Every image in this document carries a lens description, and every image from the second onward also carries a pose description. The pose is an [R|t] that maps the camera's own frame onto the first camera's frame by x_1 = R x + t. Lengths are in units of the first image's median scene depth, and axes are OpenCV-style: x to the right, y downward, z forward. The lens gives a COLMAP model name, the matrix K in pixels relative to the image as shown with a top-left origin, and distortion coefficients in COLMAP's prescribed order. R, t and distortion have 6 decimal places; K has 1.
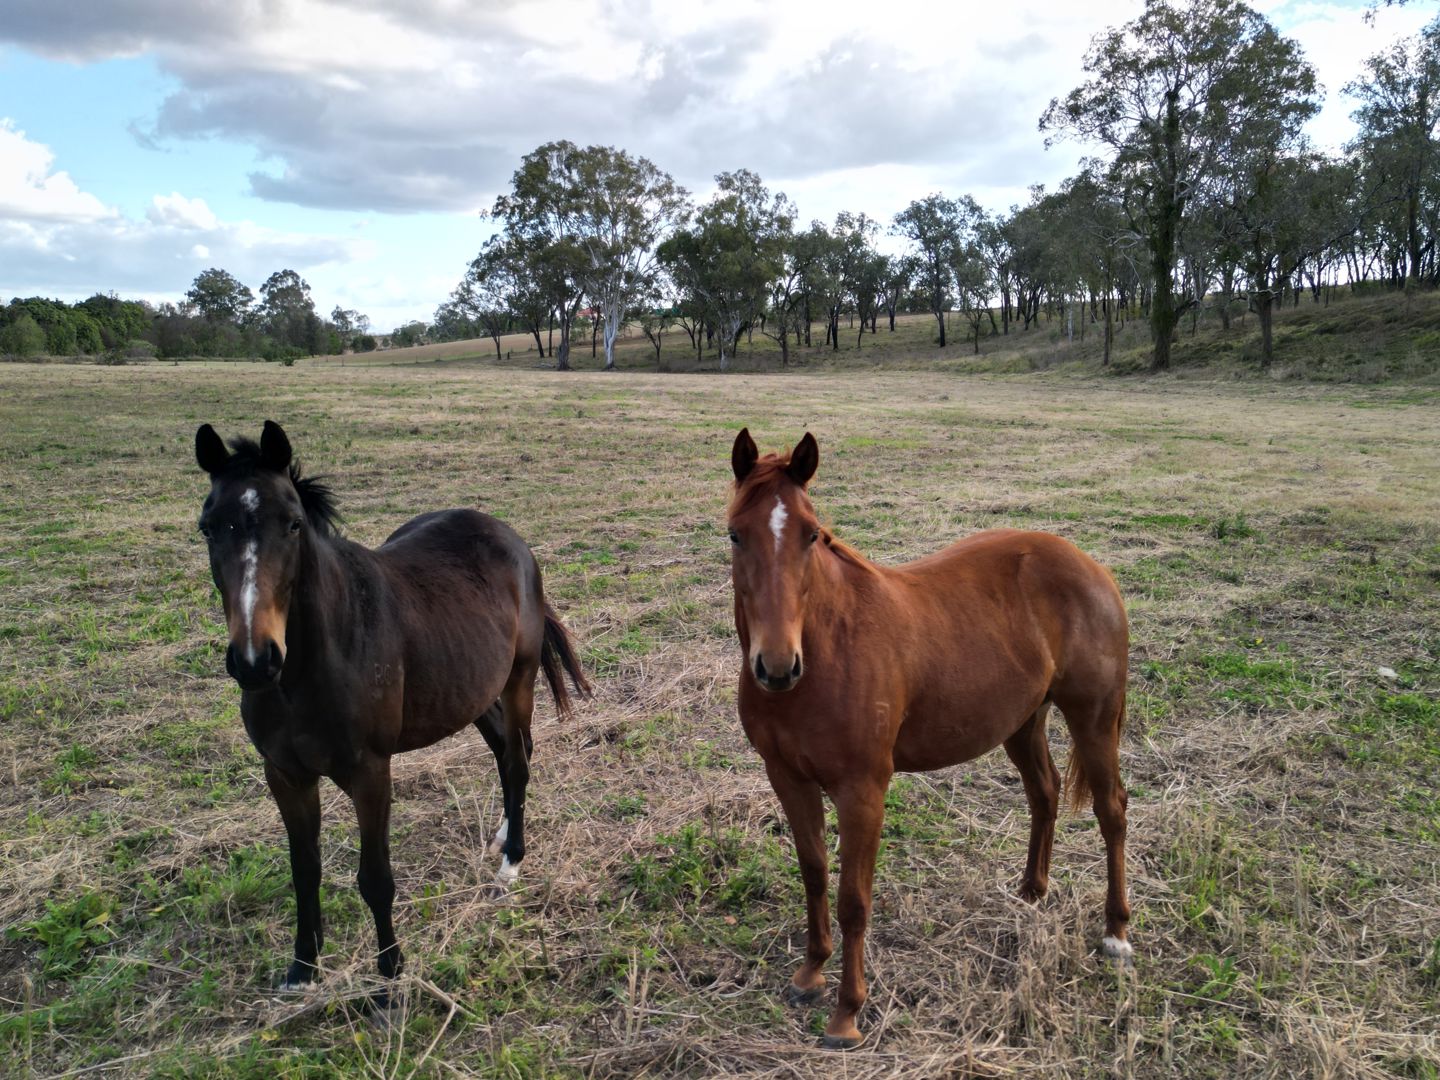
lens RADIAL K [[1149.6, 0, 720.0], [0, 1149.6, 540.0], [0, 0, 1]] dist [0.052210, -0.032064]
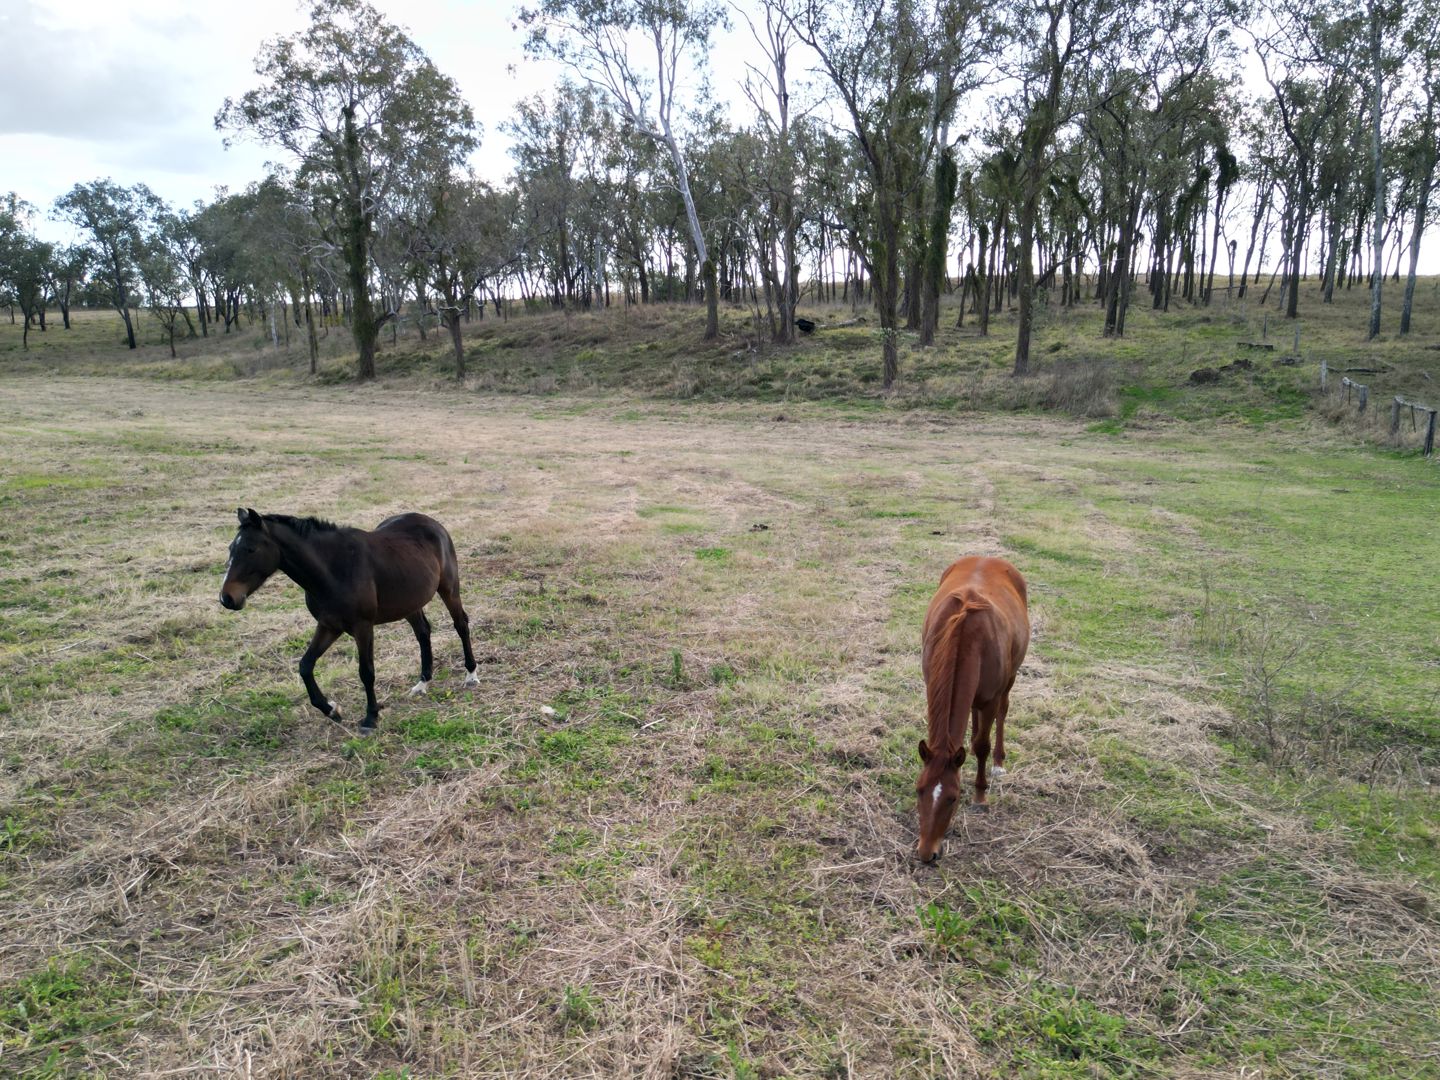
lens RADIAL K [[1151.6, 0, 706.2], [0, 1151.6, 539.8], [0, 0, 1]] dist [0.068259, -0.065901]
pose [[0.803386, -0.090142, 0.588596, 0.003101], [0.089965, 0.995503, 0.029664, -0.008383], [-0.588623, 0.029121, 0.807883, -0.004797]]
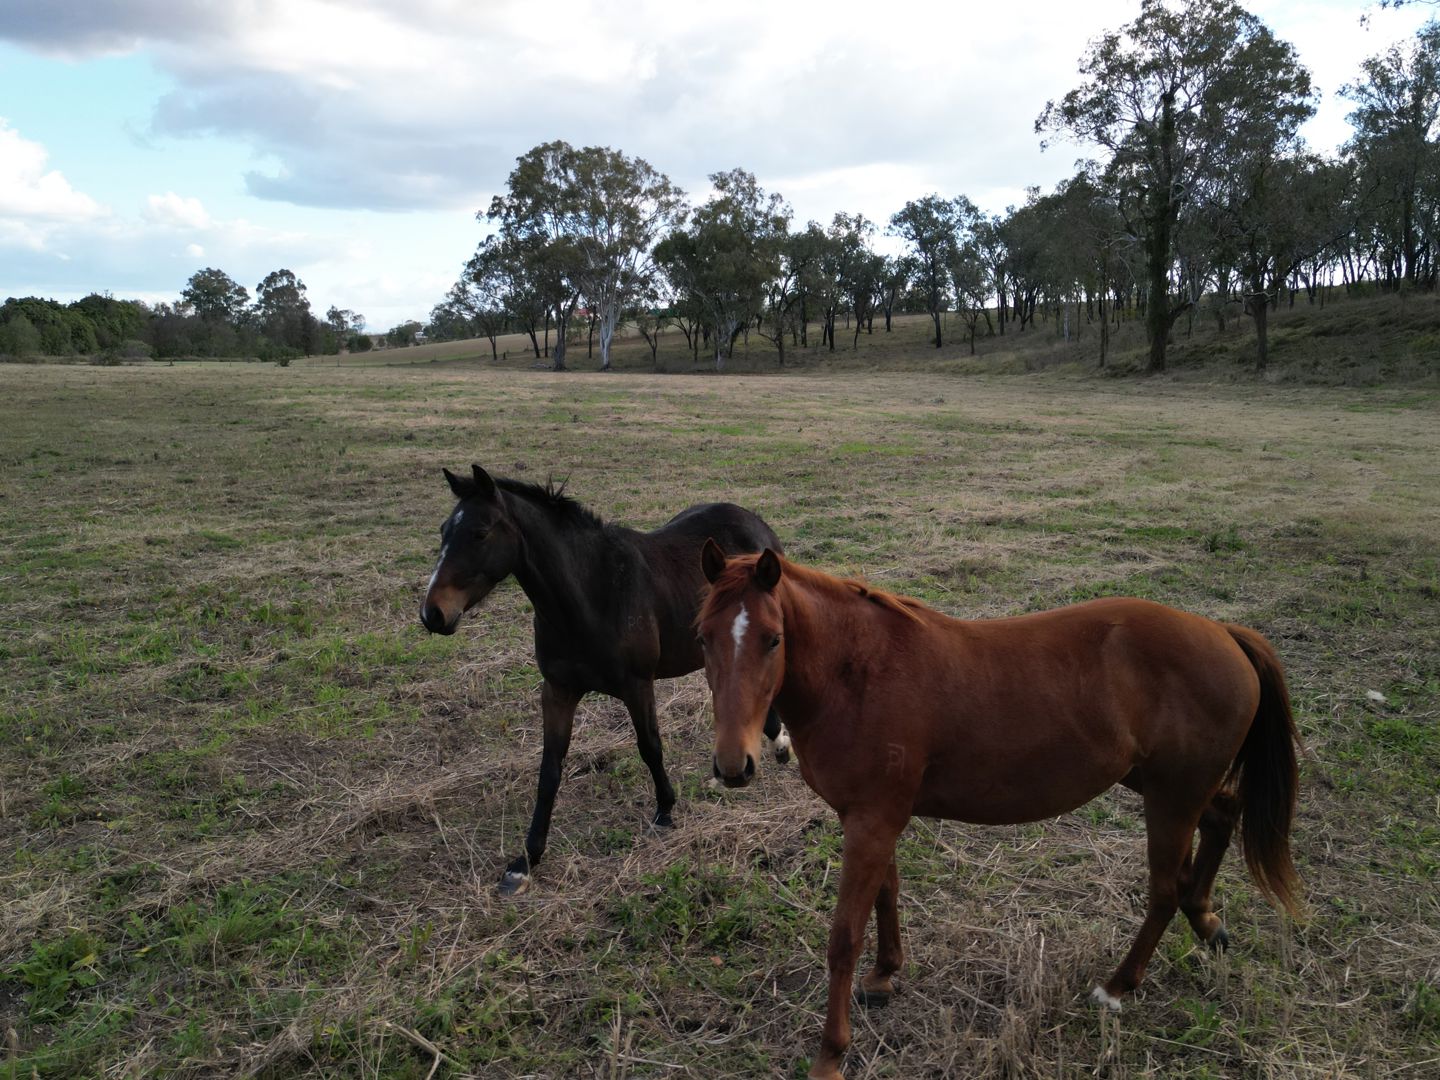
lens RADIAL K [[1150.4, 0, 720.0], [0, 1150.4, 540.0], [0, 0, 1]] dist [0.052085, -0.032821]
pose [[0.999995, 0.000018, 0.003002, 0.000551], [-0.000020, 1.000000, 0.000608, -0.002256], [-0.003002, -0.000609, 0.999995, -0.000189]]
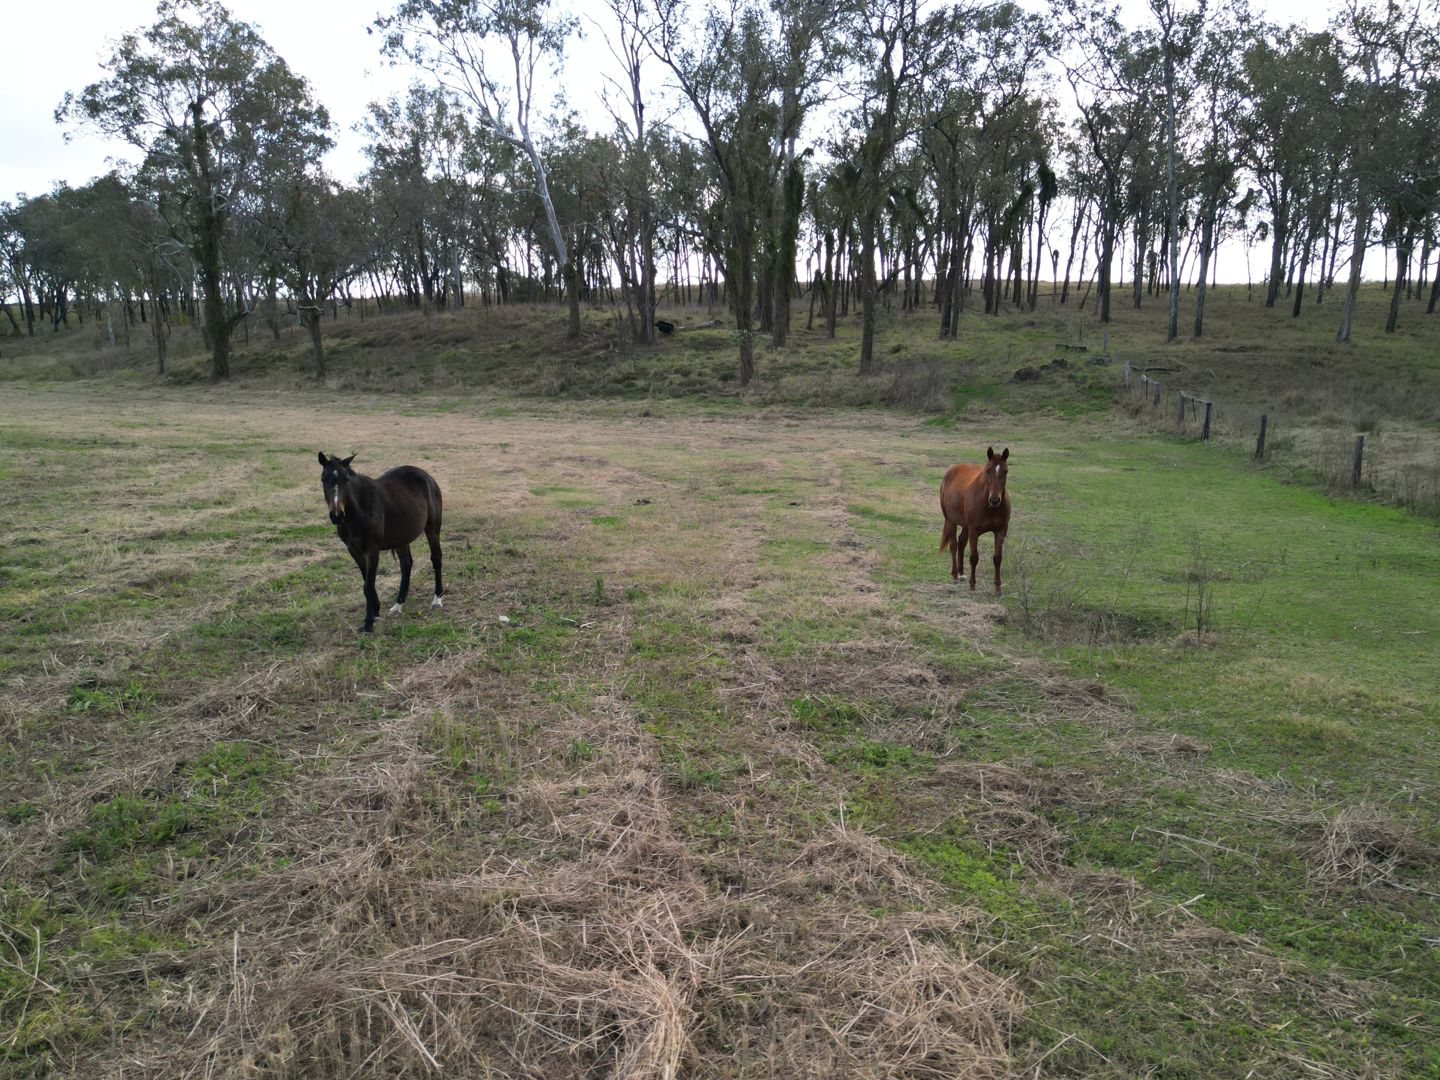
lens RADIAL K [[1159.7, 0, 708.5], [0, 1159.7, 539.6], [0, 0, 1]] dist [0.079671, -0.087177]
pose [[0.721767, -0.103127, 0.684410, -0.029136], [0.105154, 0.993697, 0.038837, -0.002305], [-0.684101, 0.043938, 0.728062, -0.032827]]
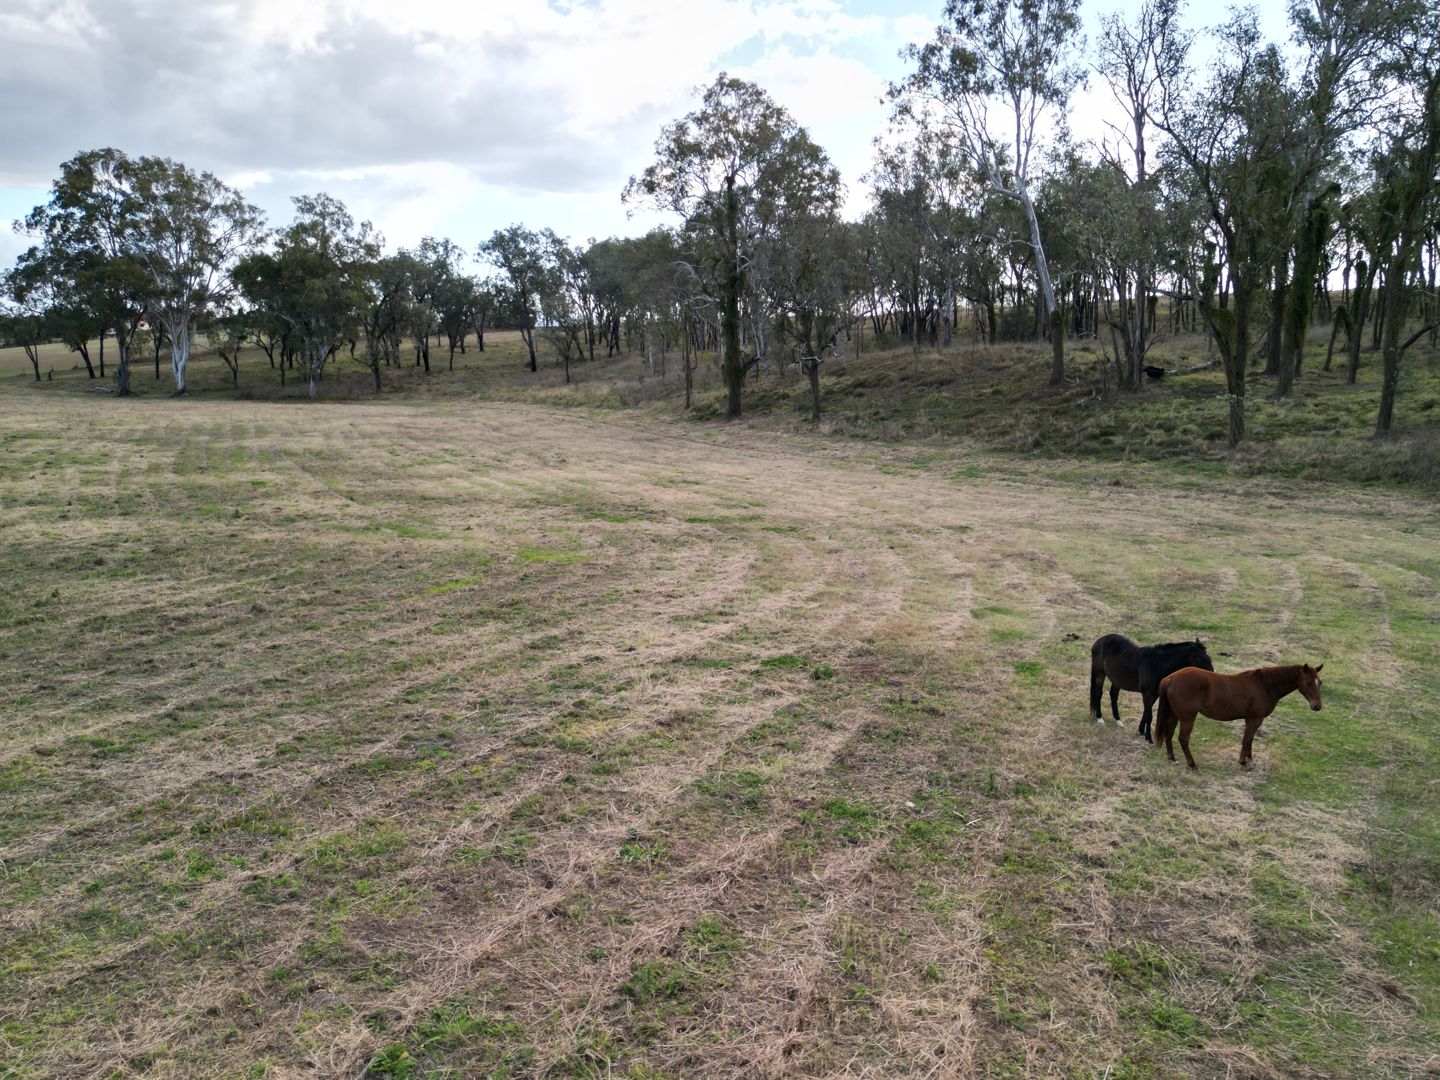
lens RADIAL K [[1159.7, 0, 708.5], [0, 1159.7, 539.6], [0, 0, 1]] dist [0.079671, -0.087177]
pose [[0.939316, -0.054013, 0.338773, -0.043518], [0.052267, 0.998531, 0.014284, -0.041374], [-0.339047, 0.004289, 0.940760, -0.082318]]
